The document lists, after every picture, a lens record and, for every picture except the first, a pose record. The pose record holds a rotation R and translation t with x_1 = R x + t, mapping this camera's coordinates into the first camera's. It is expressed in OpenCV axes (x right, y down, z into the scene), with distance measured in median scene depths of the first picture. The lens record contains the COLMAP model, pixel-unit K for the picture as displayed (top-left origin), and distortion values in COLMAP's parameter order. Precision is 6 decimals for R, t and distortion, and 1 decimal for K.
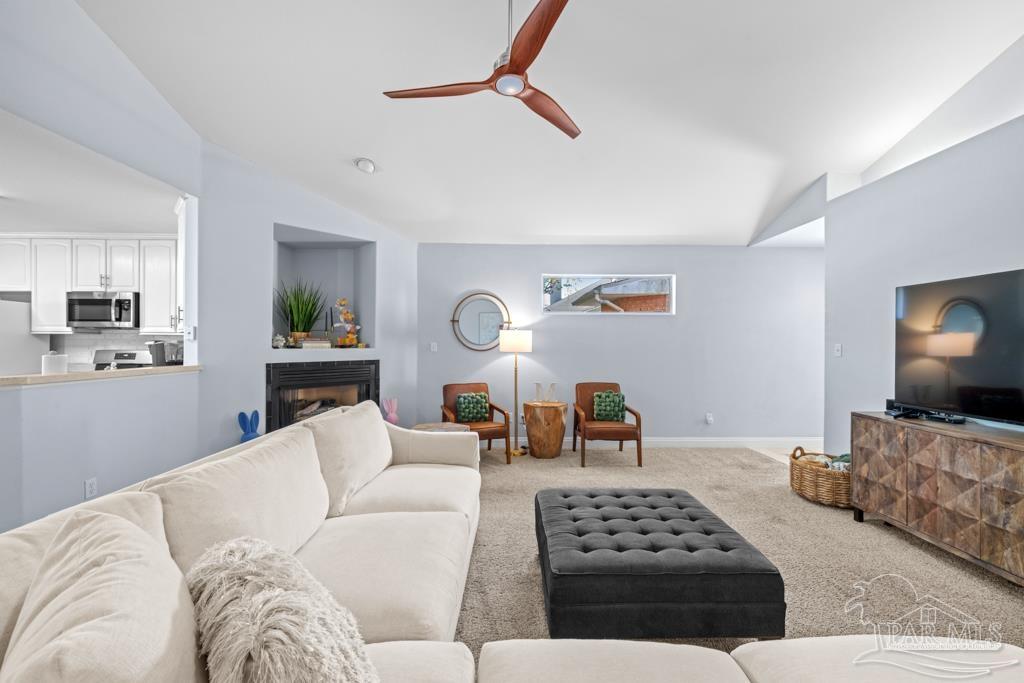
lens RADIAL K [[402.5, 0, 515.5], [0, 402.5, 345.5], [0, 0, 1]] dist [0.005220, 0.000424]
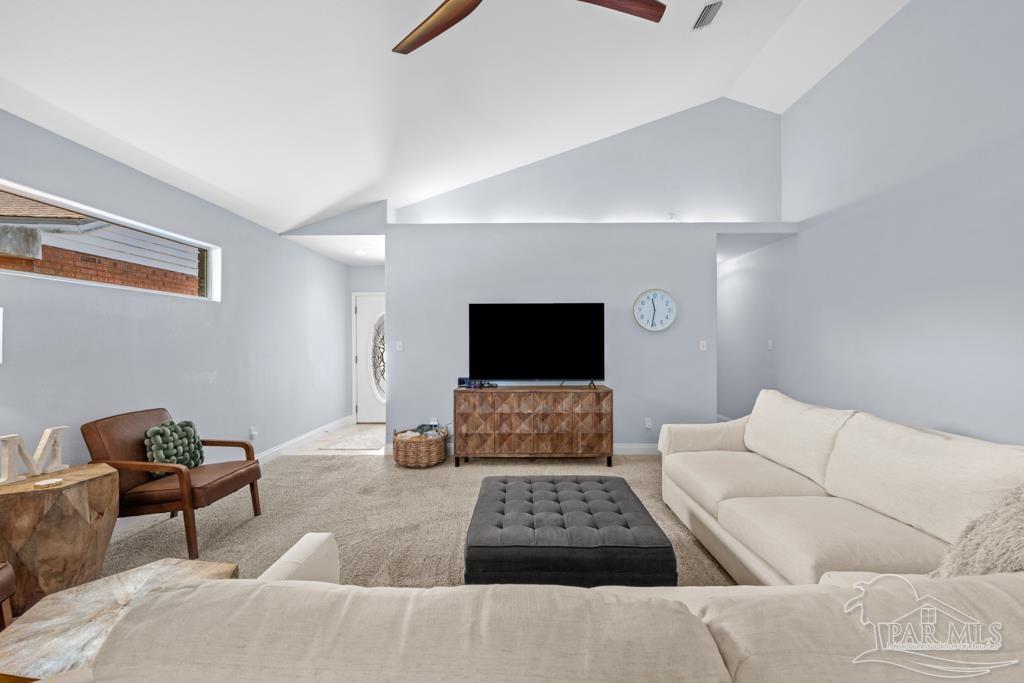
lens RADIAL K [[402.5, 0, 513.0], [0, 402.5, 344.2], [0, 0, 1]] dist [0.005220, 0.000424]
pose [[0.029126, -0.006050, 0.999557, -0.611861], [0.007526, 0.999955, 0.005833, 0.000370], [-0.999547, 0.007353, 0.029170, 0.846055]]
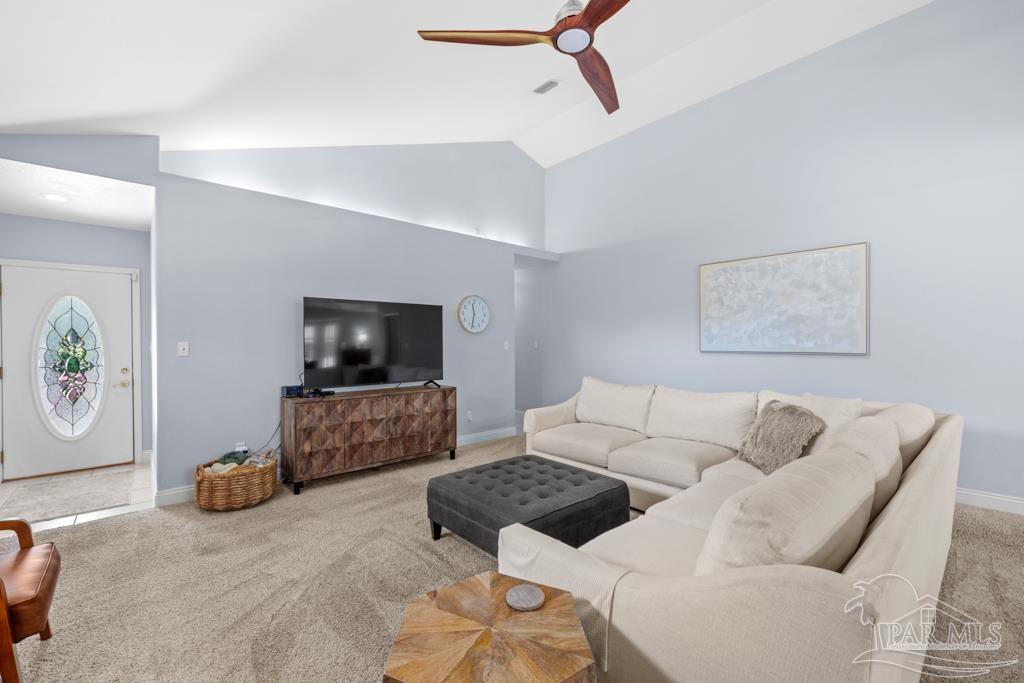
lens RADIAL K [[423.8, 0, 512.3], [0, 423.8, 343.7], [0, 0, 1]] dist [0.007759, -0.000540]
pose [[-0.649362, -0.001297, 0.760478, -0.536527], [0.006943, 0.999947, 0.007633, -0.003169], [-0.760448, 0.010236, -0.649318, 1.465398]]
